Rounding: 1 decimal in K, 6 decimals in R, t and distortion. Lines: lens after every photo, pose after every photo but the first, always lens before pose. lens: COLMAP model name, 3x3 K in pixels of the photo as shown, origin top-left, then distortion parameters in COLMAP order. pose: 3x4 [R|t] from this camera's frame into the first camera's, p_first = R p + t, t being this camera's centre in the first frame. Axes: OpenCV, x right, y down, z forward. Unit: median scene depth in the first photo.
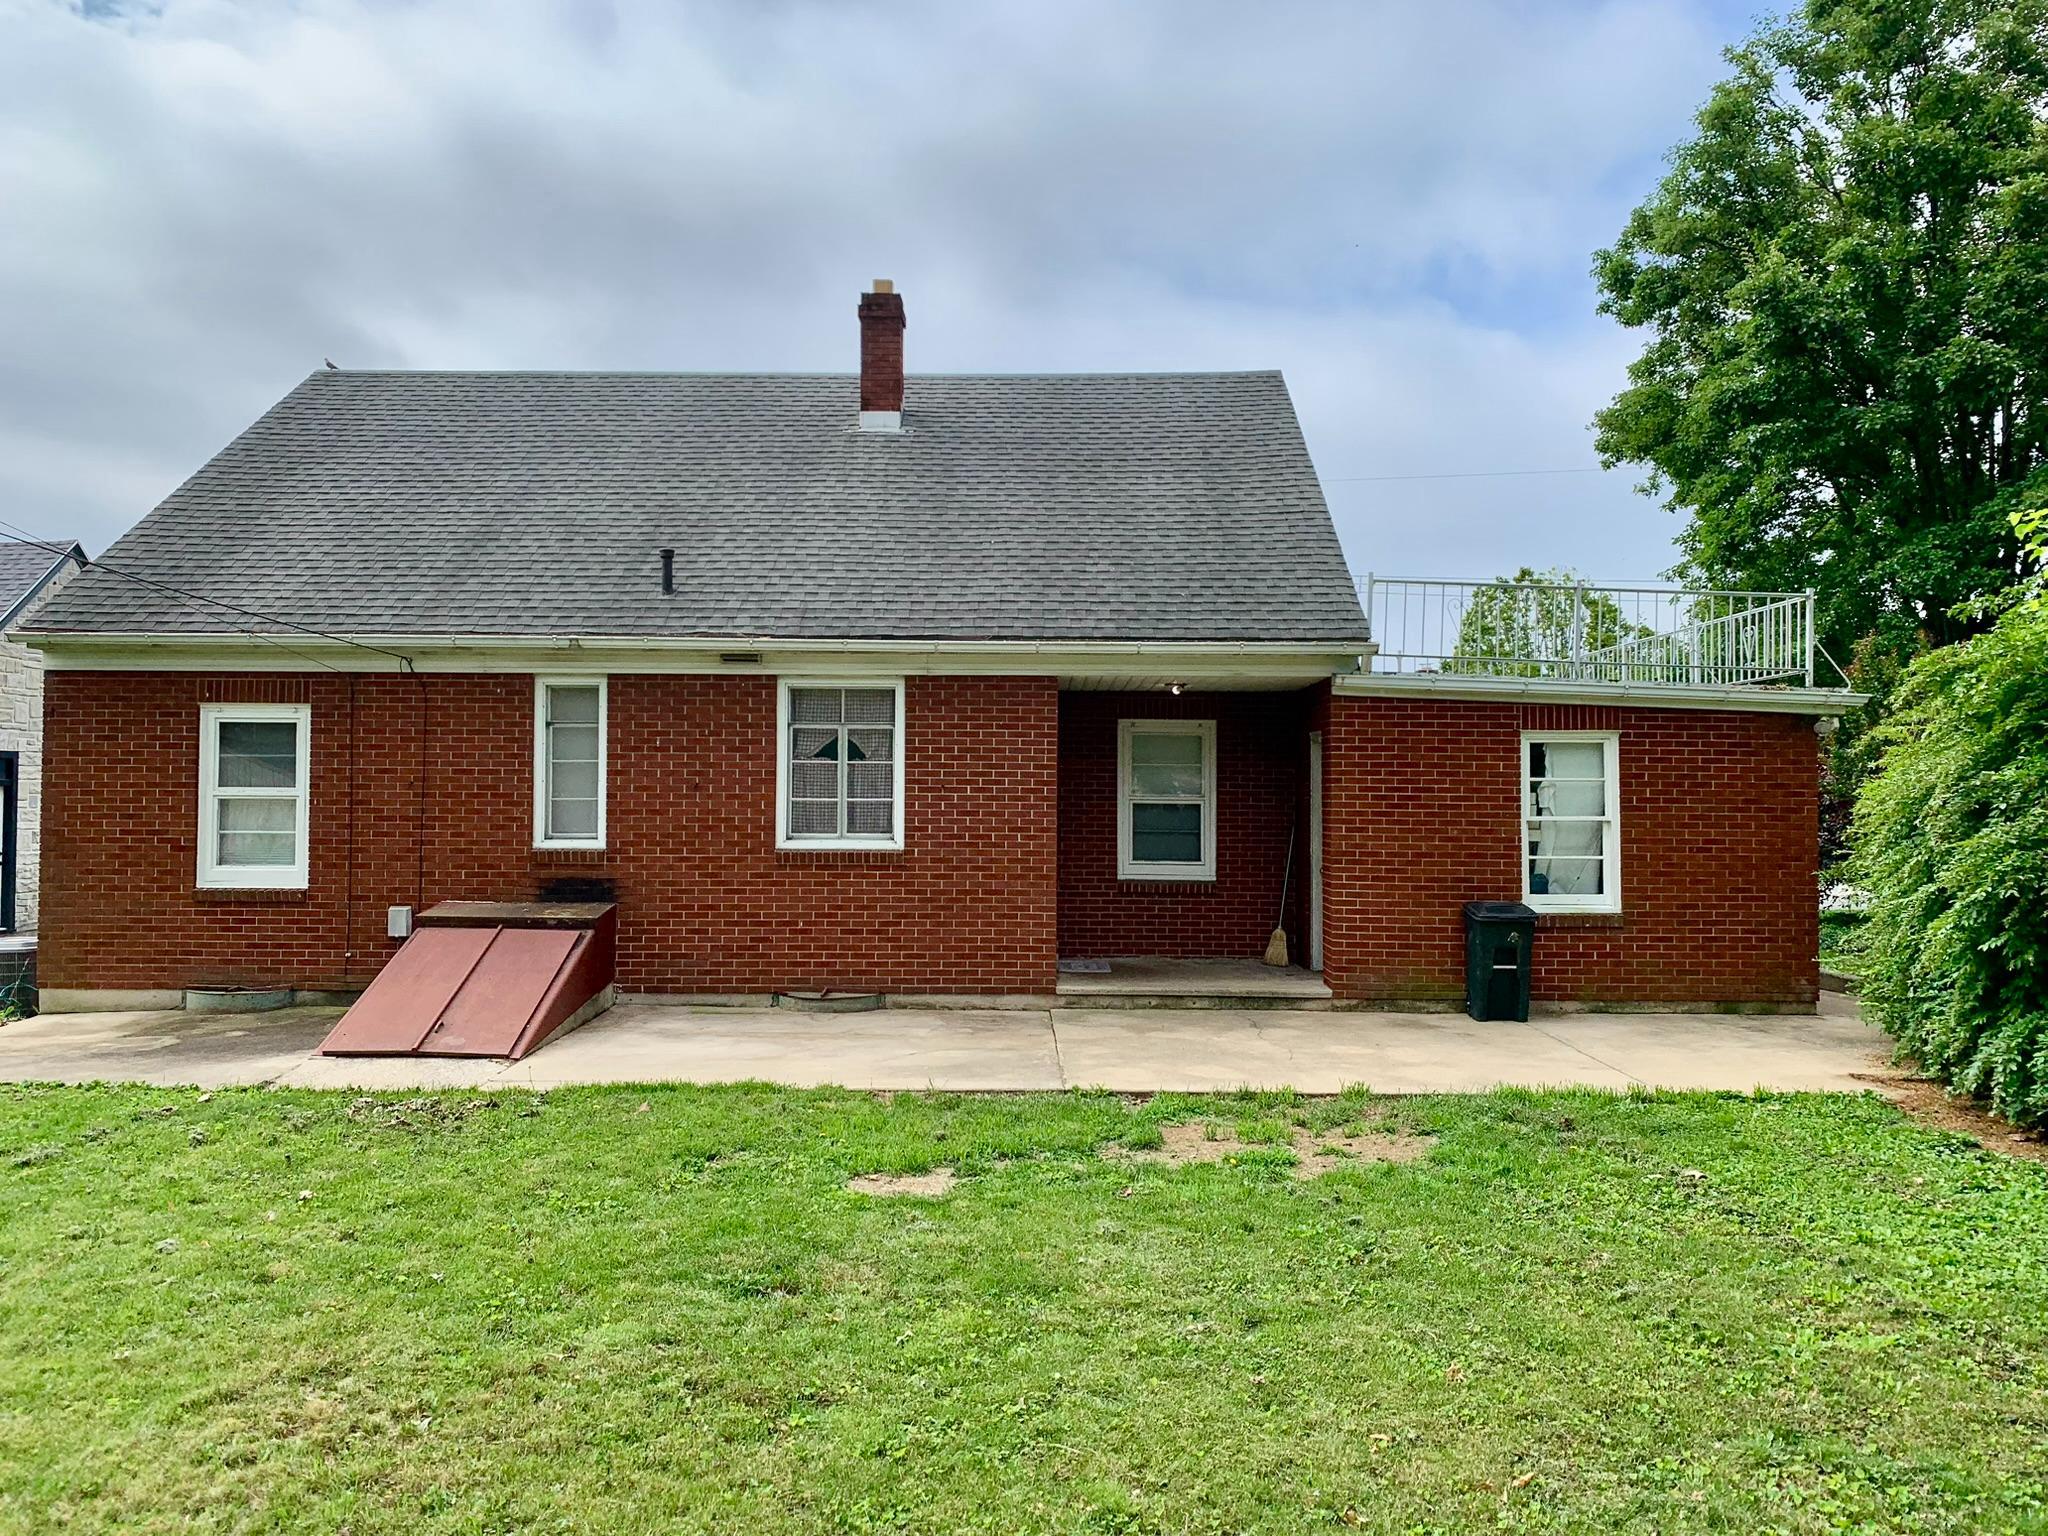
lens RADIAL K [[1604.9, 0, 1019.9], [0, 1604.9, 744.4], [0, 0, 1]] dist [0.096427, -0.193982]
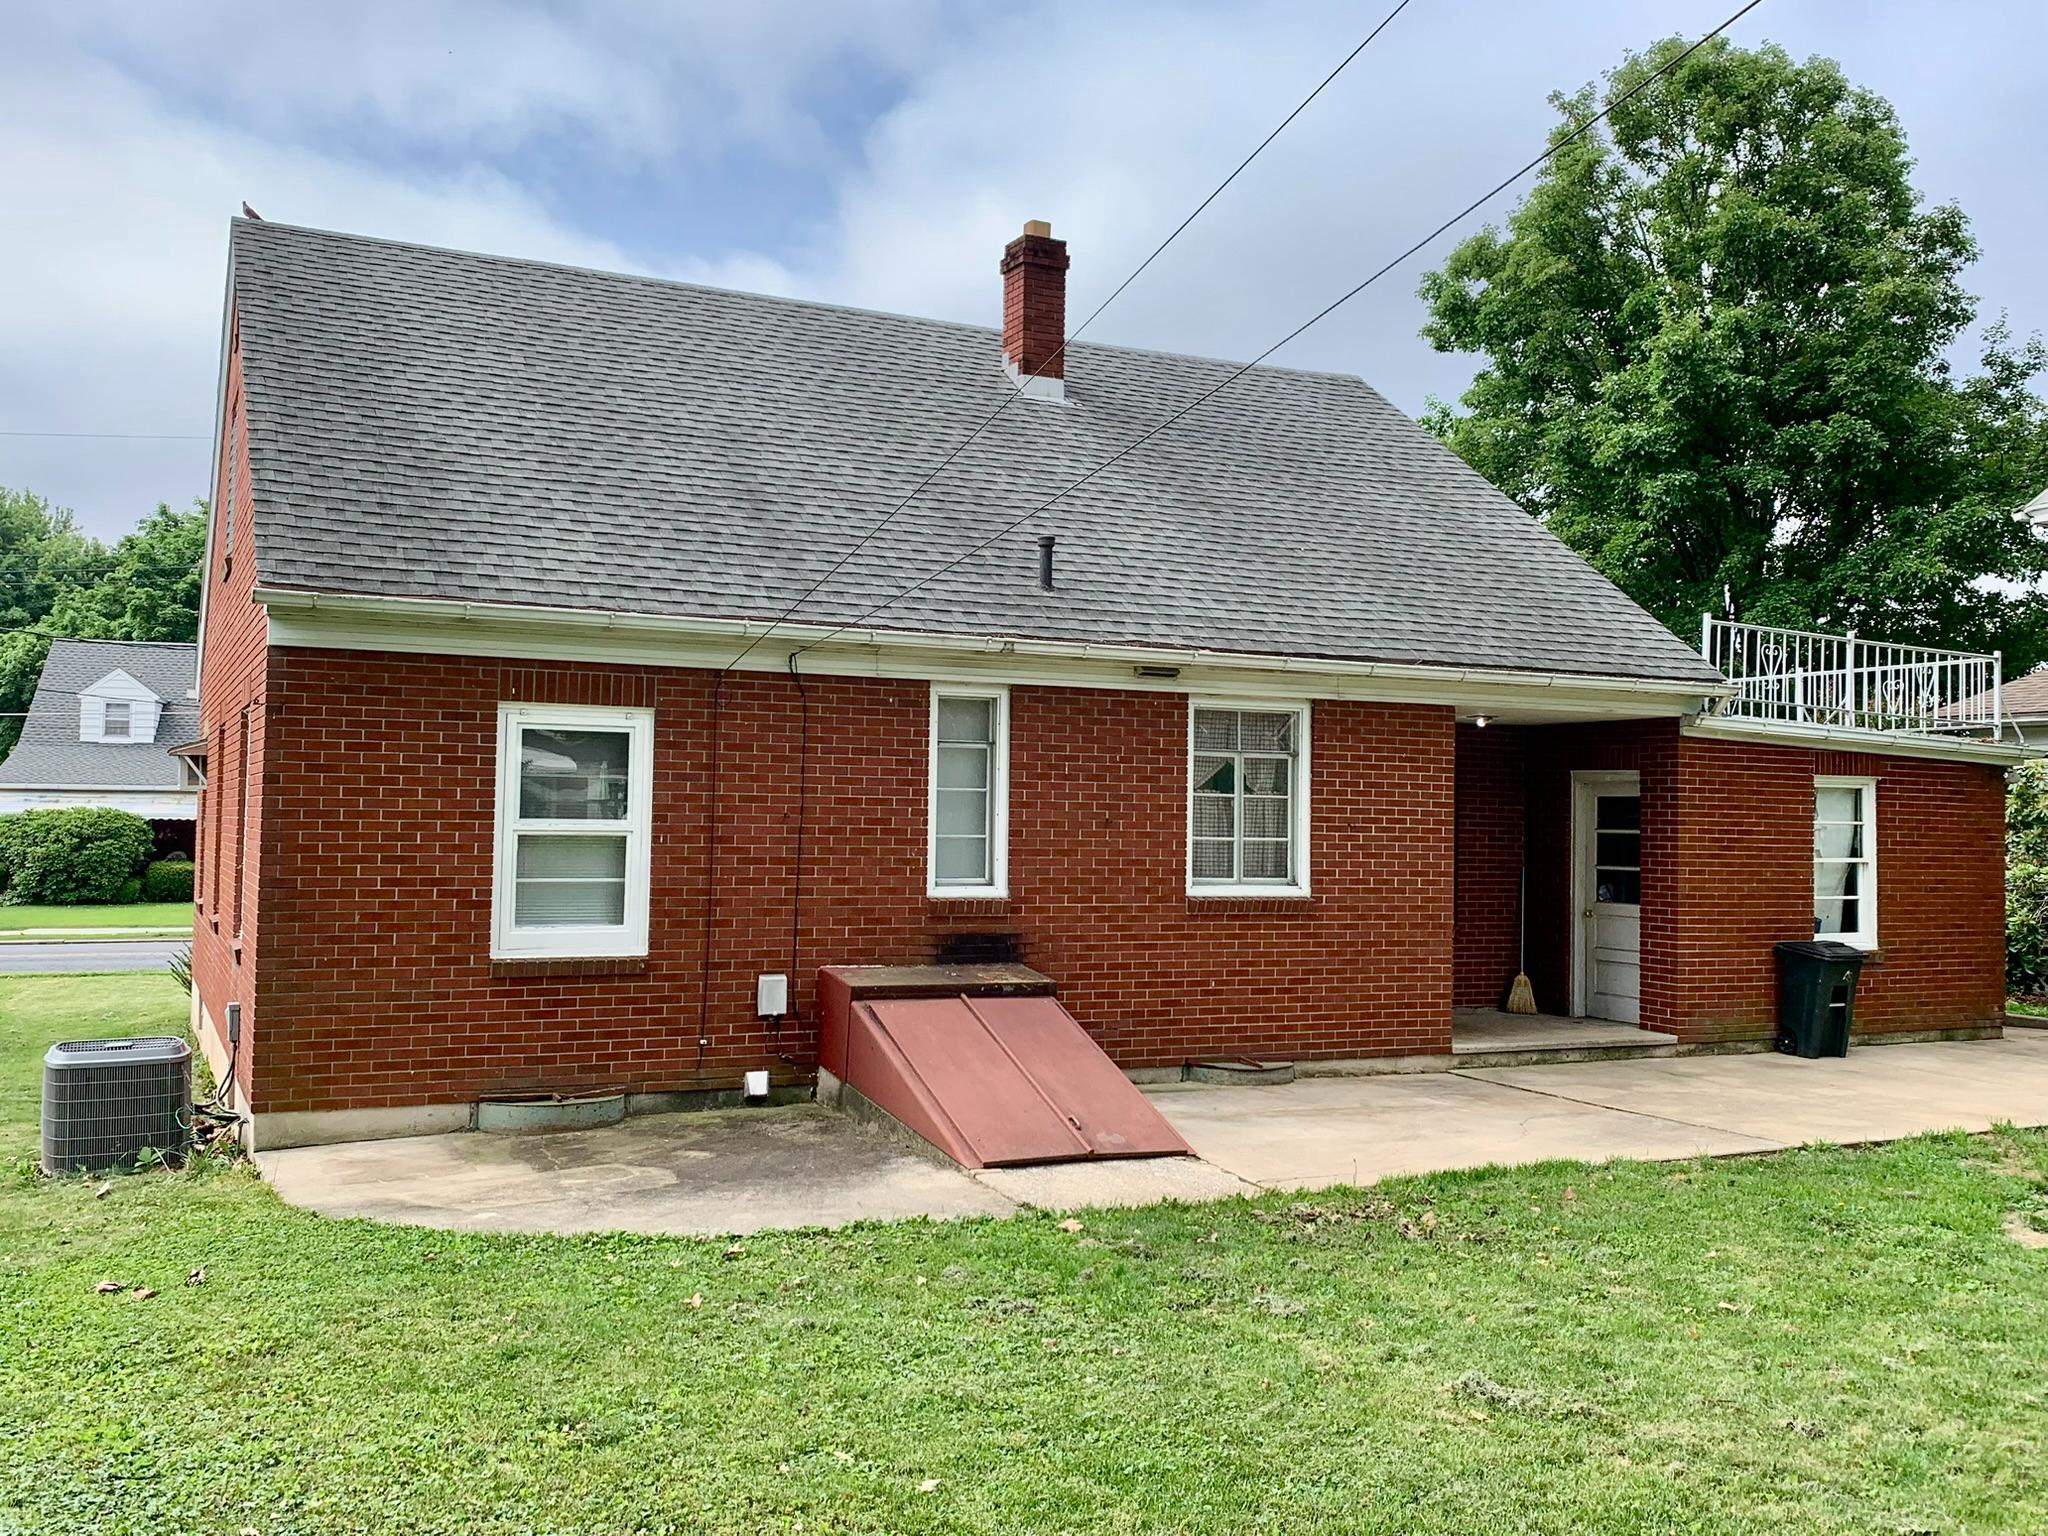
lens RADIAL K [[1898.9, 0, 1021.9], [0, 1898.9, 727.4], [0, 0, 1]] dist [0.242729, -0.966904]
pose [[0.889391, 0.030120, 0.456154, -0.693195], [-0.025315, 0.999541, -0.016643, -0.005777], [-0.456446, 0.003254, 0.889745, 0.135878]]
